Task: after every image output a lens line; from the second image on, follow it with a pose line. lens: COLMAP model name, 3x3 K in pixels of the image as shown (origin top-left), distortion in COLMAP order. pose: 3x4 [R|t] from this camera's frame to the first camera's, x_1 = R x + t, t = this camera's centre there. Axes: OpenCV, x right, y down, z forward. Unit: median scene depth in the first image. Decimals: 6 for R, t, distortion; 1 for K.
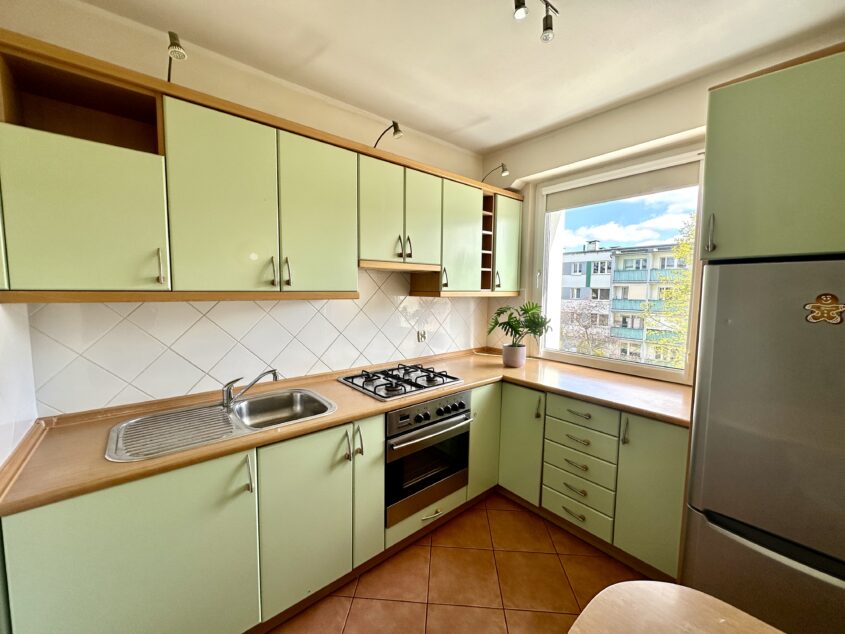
lens RADIAL K [[337.0, 0, 422.5], [0, 337.0, 317.0], [0, 0, 1]] dist [-0.001747, -0.000218]
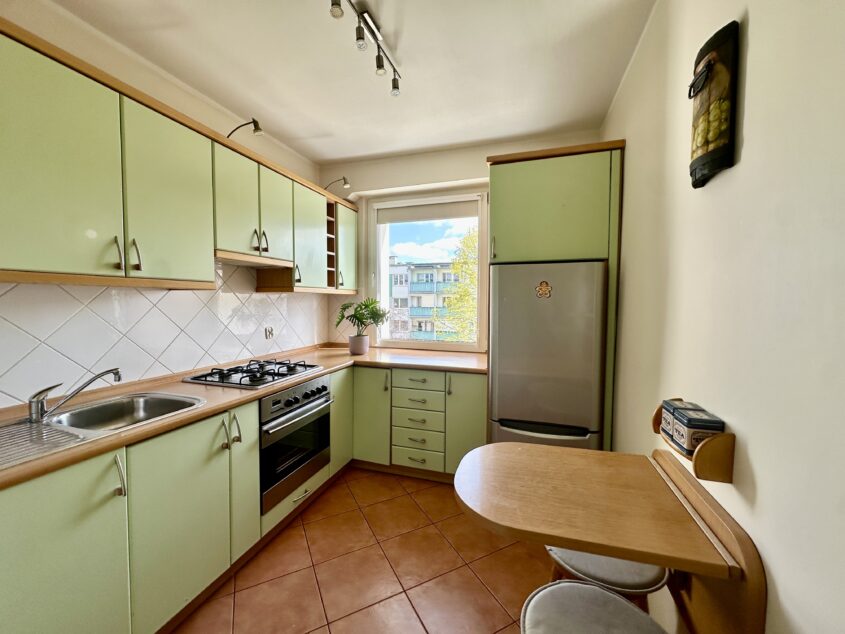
lens RADIAL K [[337.0, 0, 422.5], [0, 337.0, 317.0], [0, 0, 1]] dist [-0.001747, -0.000218]
pose [[0.849414, -0.032665, 0.526715, -0.177991], [0.049946, 0.998578, -0.018619, 0.064316], [-0.525358, 0.042122, 0.849838, -0.112159]]
